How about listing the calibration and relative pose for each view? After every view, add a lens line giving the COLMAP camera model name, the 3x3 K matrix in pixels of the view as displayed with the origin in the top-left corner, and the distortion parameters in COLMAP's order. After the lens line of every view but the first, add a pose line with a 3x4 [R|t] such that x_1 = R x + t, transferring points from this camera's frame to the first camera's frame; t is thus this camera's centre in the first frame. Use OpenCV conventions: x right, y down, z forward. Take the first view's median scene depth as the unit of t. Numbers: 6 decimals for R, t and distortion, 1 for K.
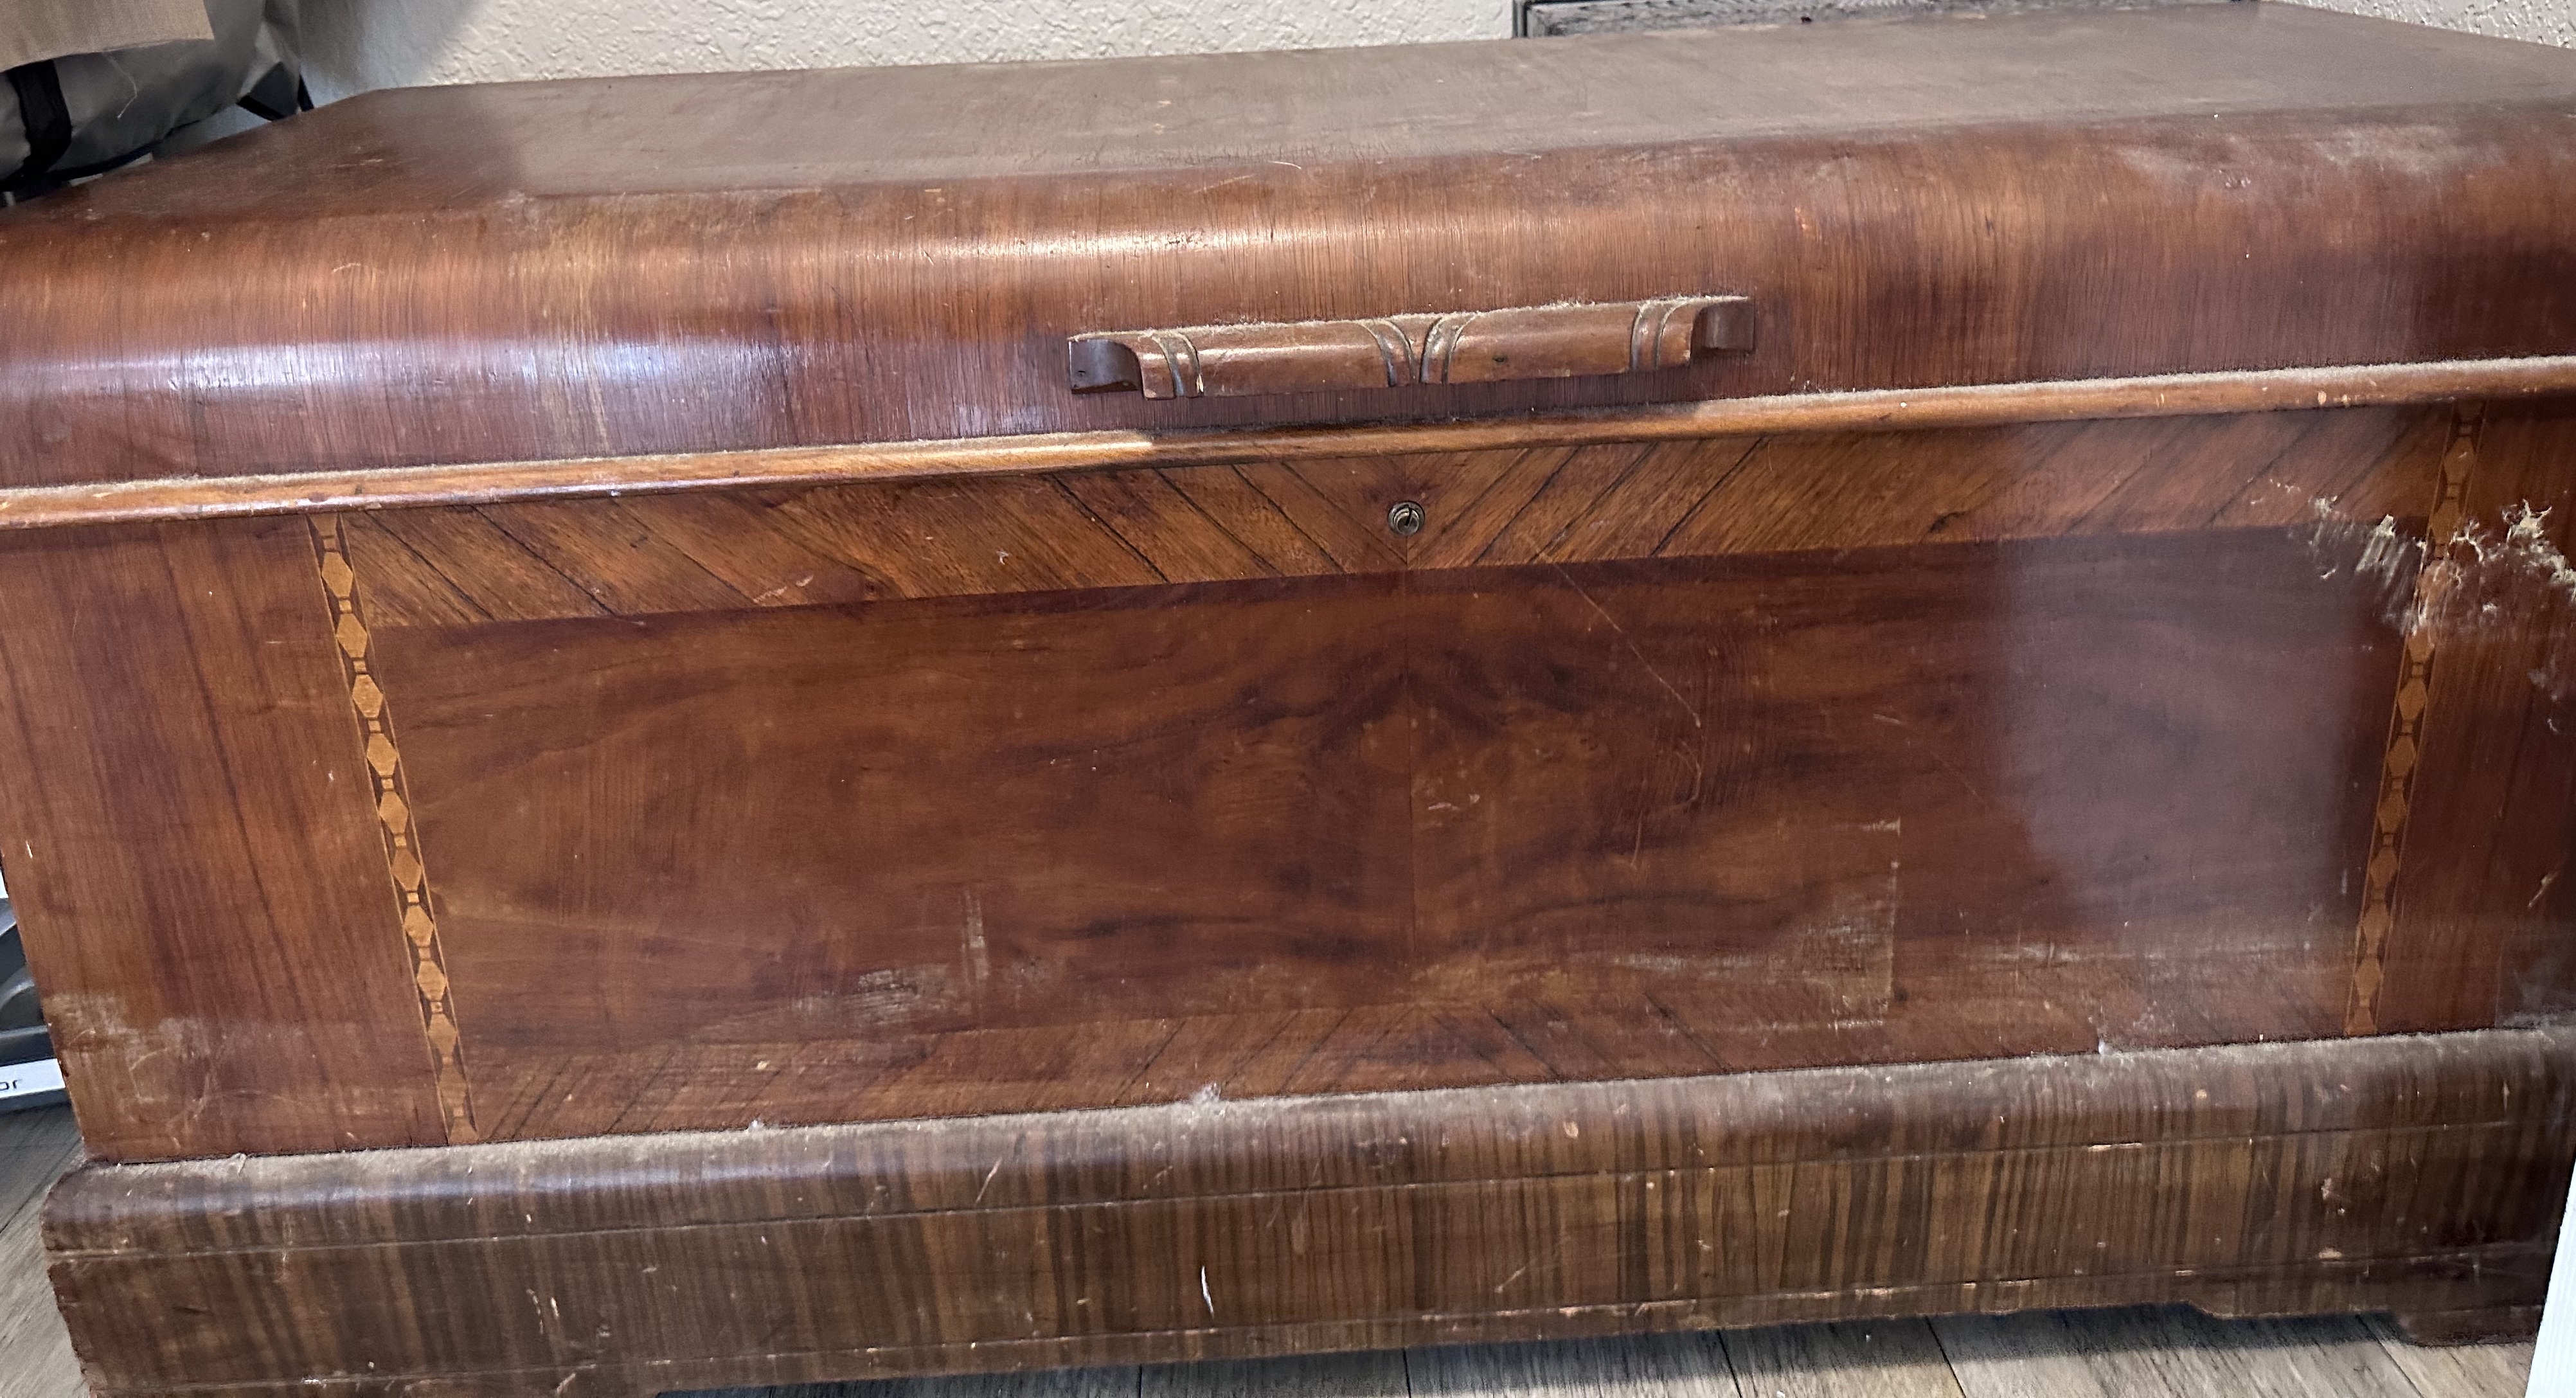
lens RADIAL K [[1949.1, 0, 1288.0], [0, 1949.1, 699.0], [0, 0, 1]] dist [-0.005983, -0.004444]
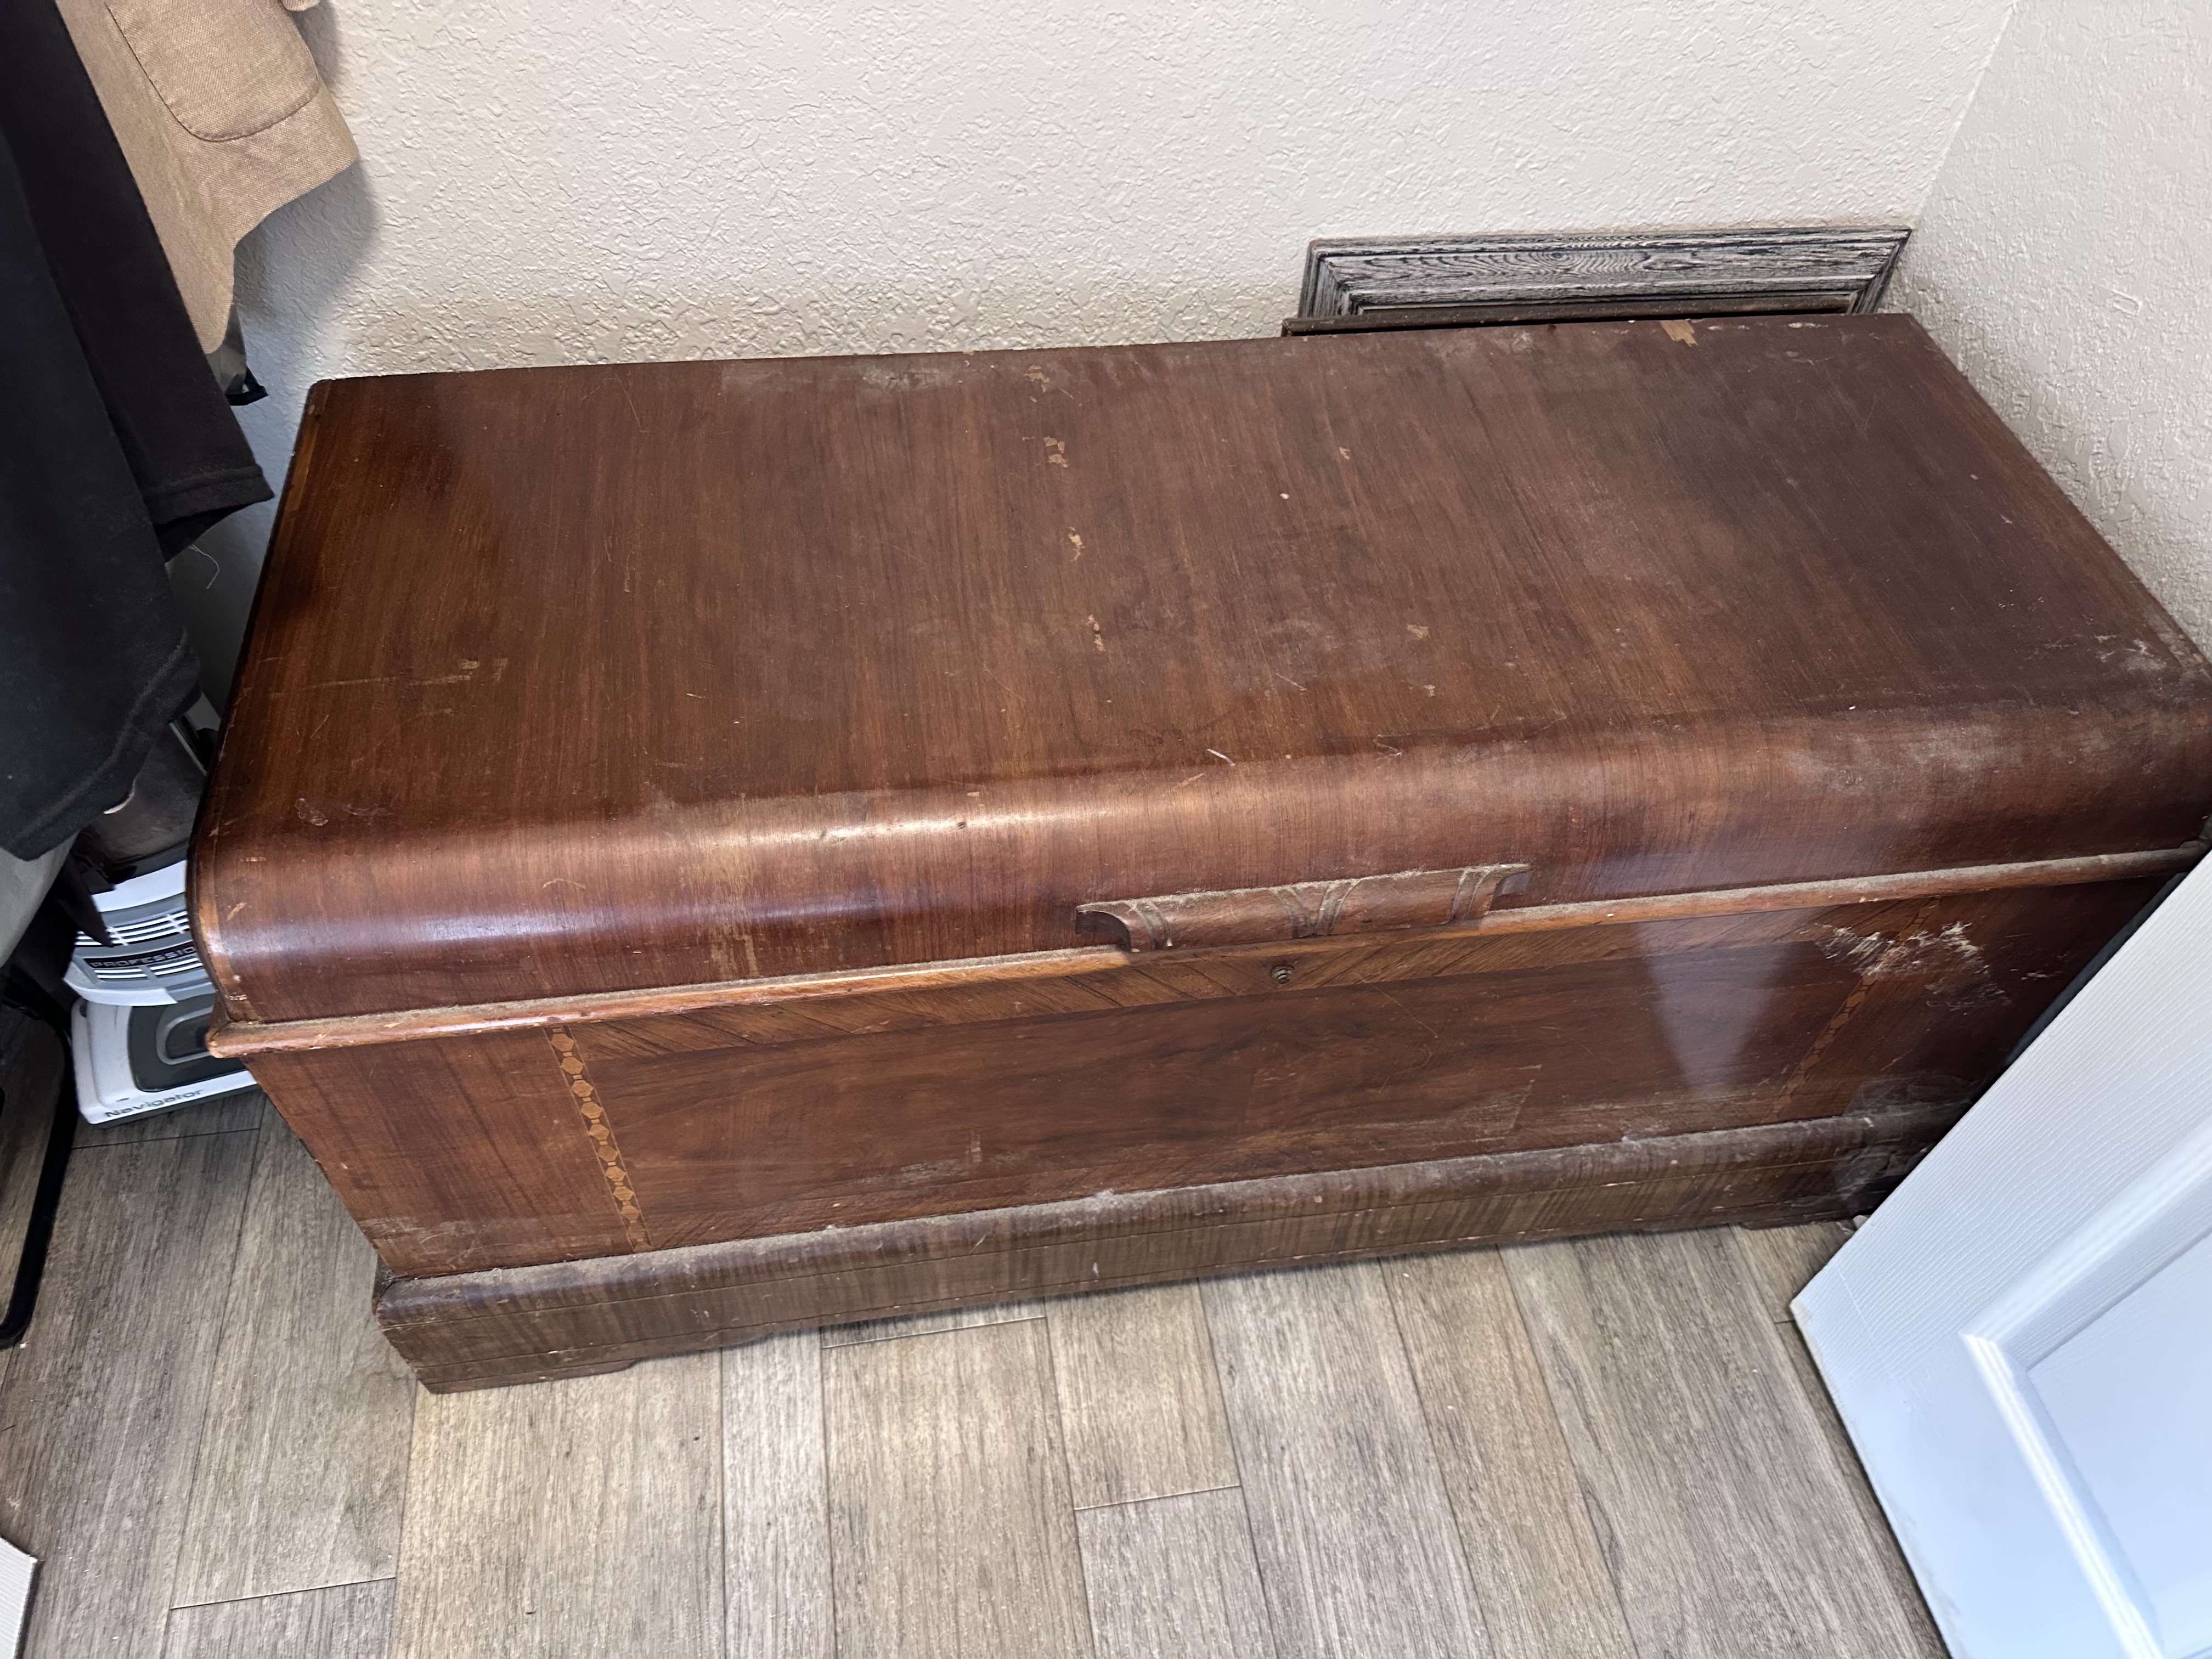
lens RADIAL K [[1527.8, 0, 1069.8], [0, 1527.8, 828.8], [0, 0, 1]] dist [0.097837, -0.170440]
pose [[0.989449, -0.033779, 0.140885, -0.248551], [-0.041309, 0.866298, 0.497817, -0.722141], [-0.138864, -0.498385, 0.855762, 0.043249]]
